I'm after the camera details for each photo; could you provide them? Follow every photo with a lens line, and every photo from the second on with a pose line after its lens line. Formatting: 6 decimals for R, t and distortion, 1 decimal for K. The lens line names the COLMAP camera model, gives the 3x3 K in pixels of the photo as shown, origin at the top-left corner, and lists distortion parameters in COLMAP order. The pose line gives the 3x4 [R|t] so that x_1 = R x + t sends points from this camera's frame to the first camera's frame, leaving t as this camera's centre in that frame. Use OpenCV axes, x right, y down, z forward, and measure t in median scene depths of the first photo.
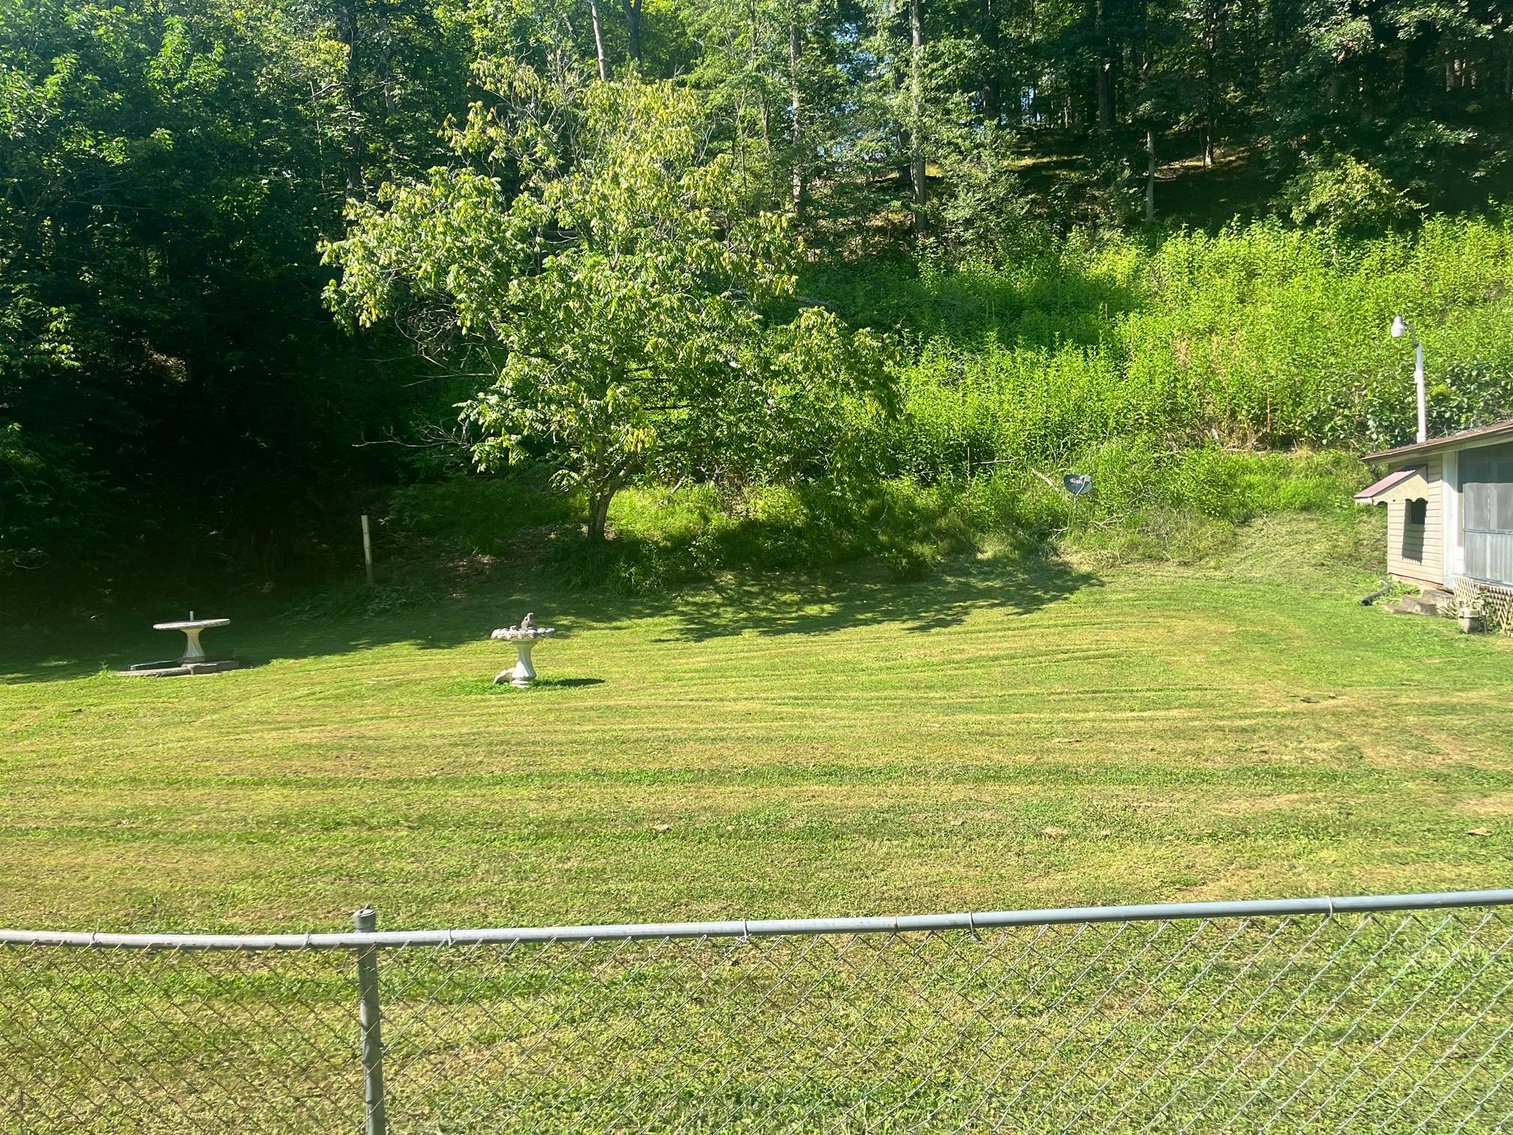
lens RADIAL K [[1136.2, 0, 764.9], [0, 1136.2, 580.2], [0, 0, 1]] dist [0.075815, -0.097516]
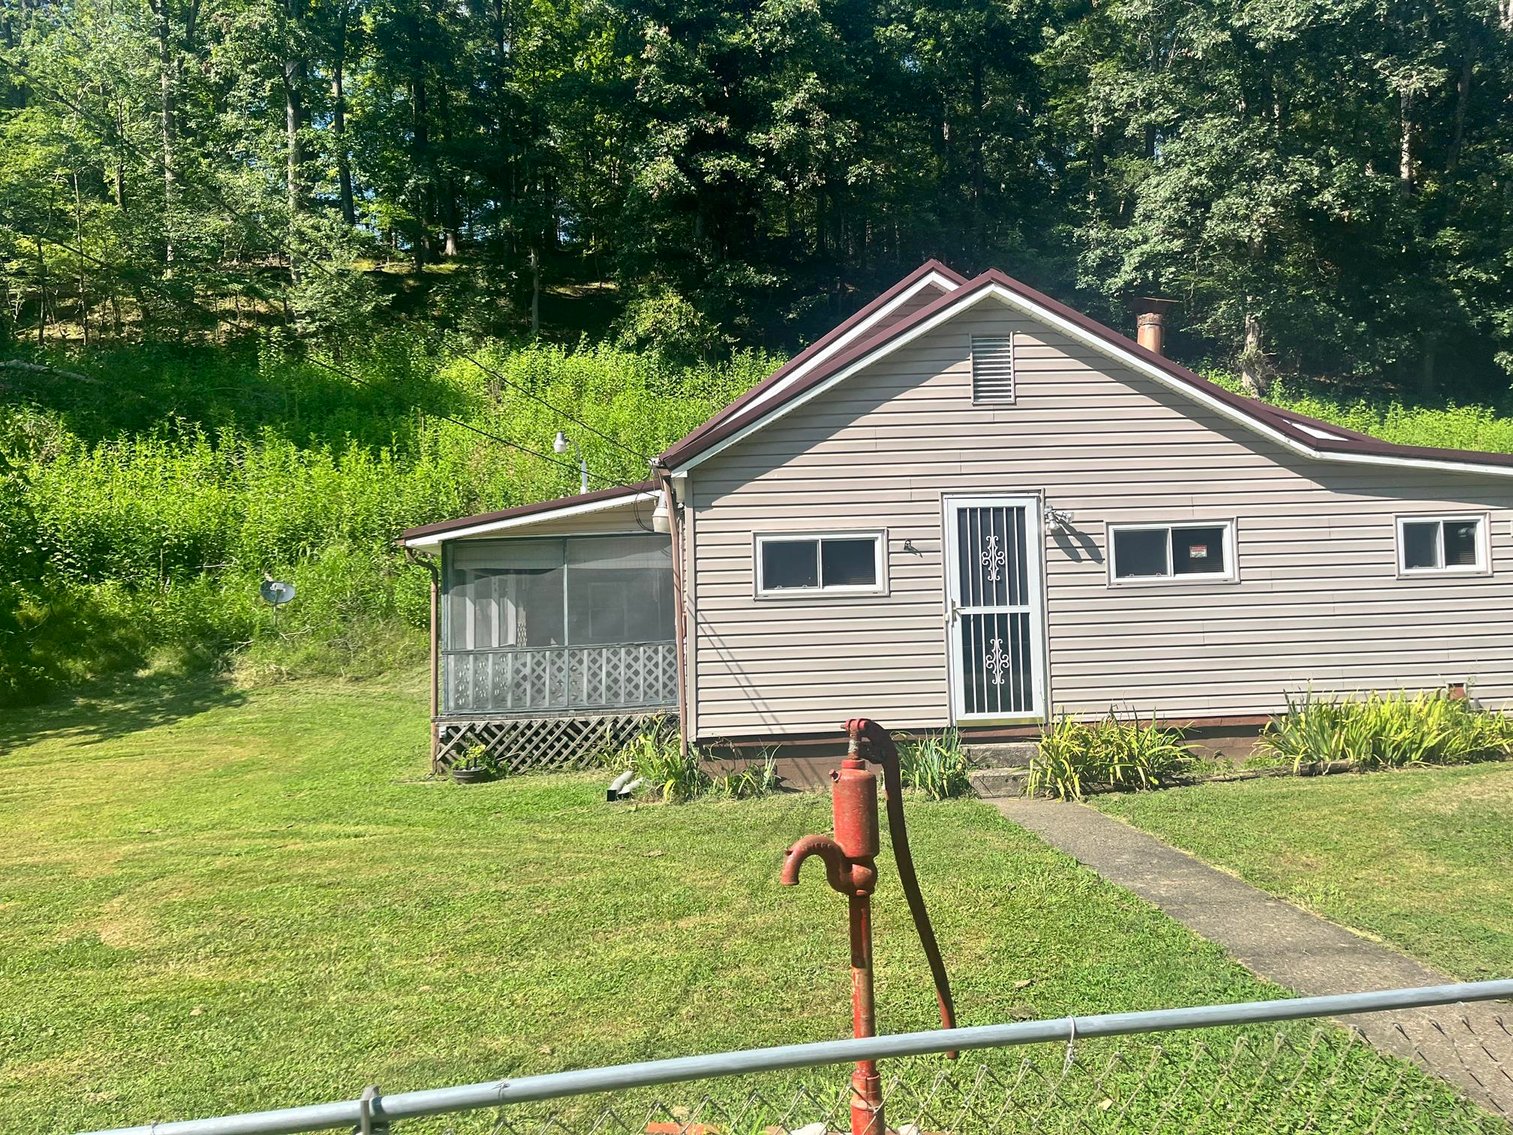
lens RADIAL K [[1136.2, 0, 765.5], [0, 1136.2, 567.1], [0, 0, 1]] dist [0.075815, -0.097516]
pose [[0.941187, 0.019307, 0.337335, 0.296461], [0.014703, 0.995080, -0.097975, -0.007259], [-0.337567, 0.097172, 0.936272, 0.007335]]
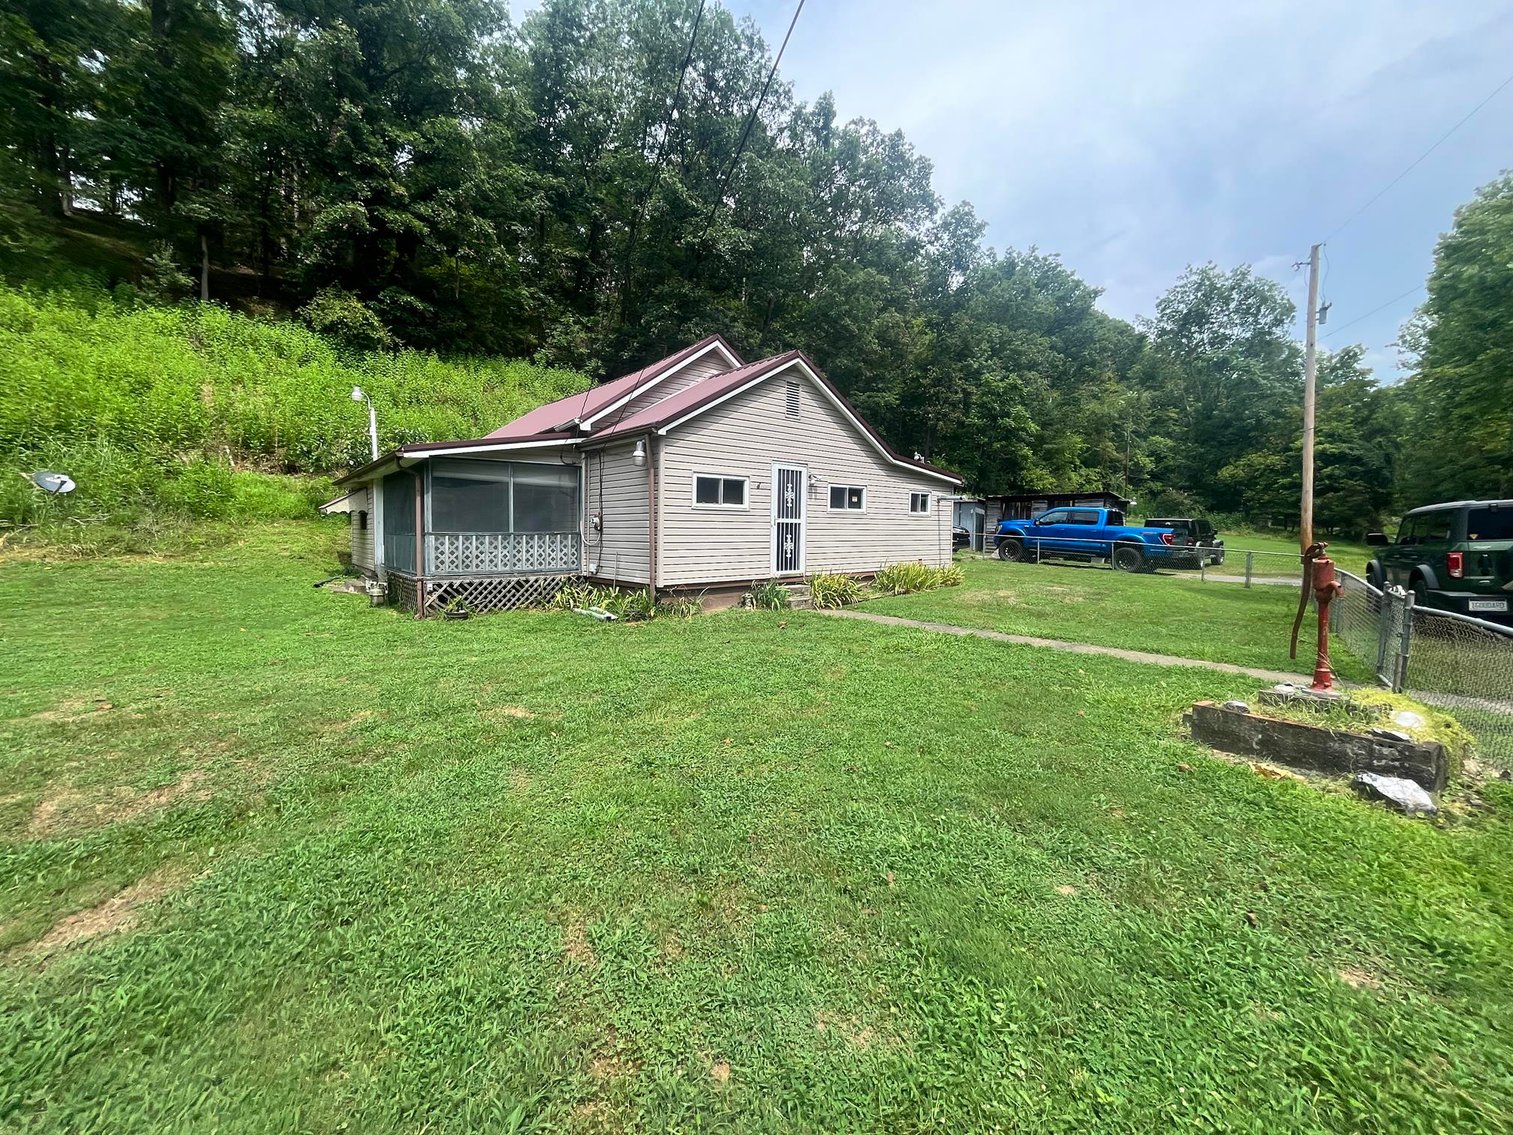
lens RADIAL K [[612.5, 0, 751.6], [0, 612.5, 566.1], [0, 0, 1]] dist [-0.002711, 0.000061]
pose [[0.548676, -0.008915, 0.835988, 0.138504], [0.011243, 0.999931, 0.003284, -0.000244], [-0.835960, 0.007597, 0.548738, 0.130209]]
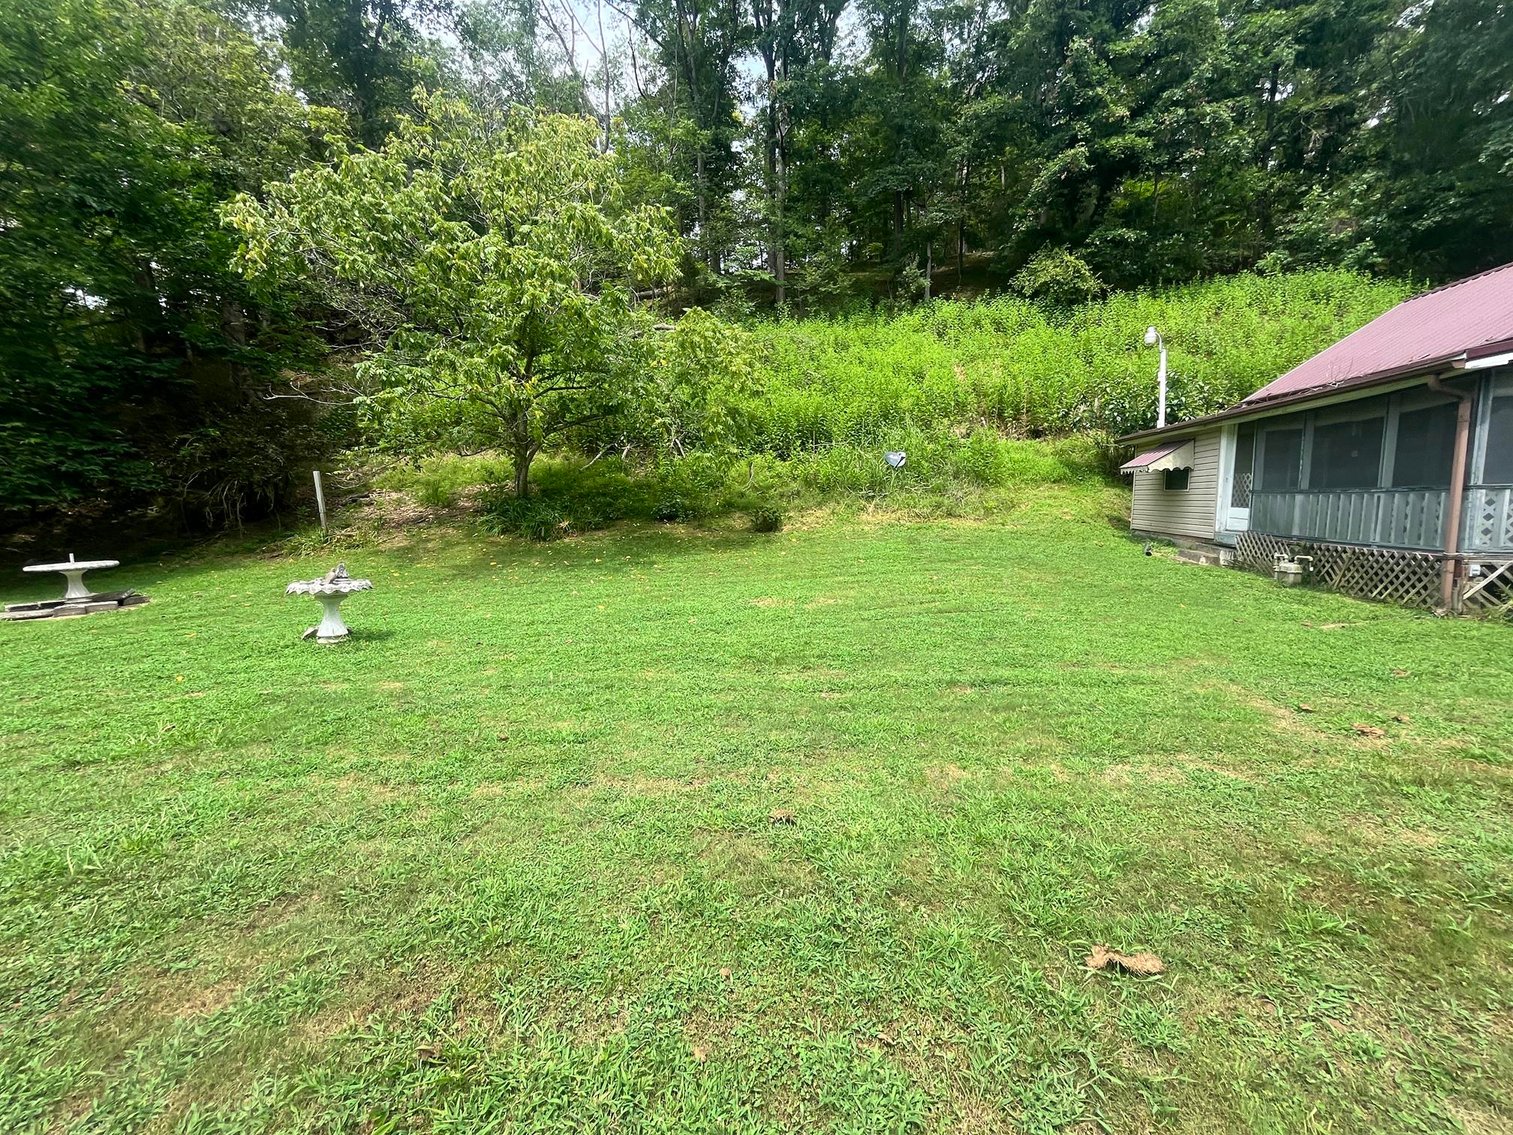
lens RADIAL K [[612.5, 0, 751.3], [0, 612.5, 566.1], [0, 0, 1]] dist [-0.002711, 0.000061]
pose [[0.996001, 0.005765, 0.089153, 0.043000], [-0.011174, 0.998118, 0.060289, -0.001131], [-0.088637, -0.061044, 0.994192, 0.275076]]
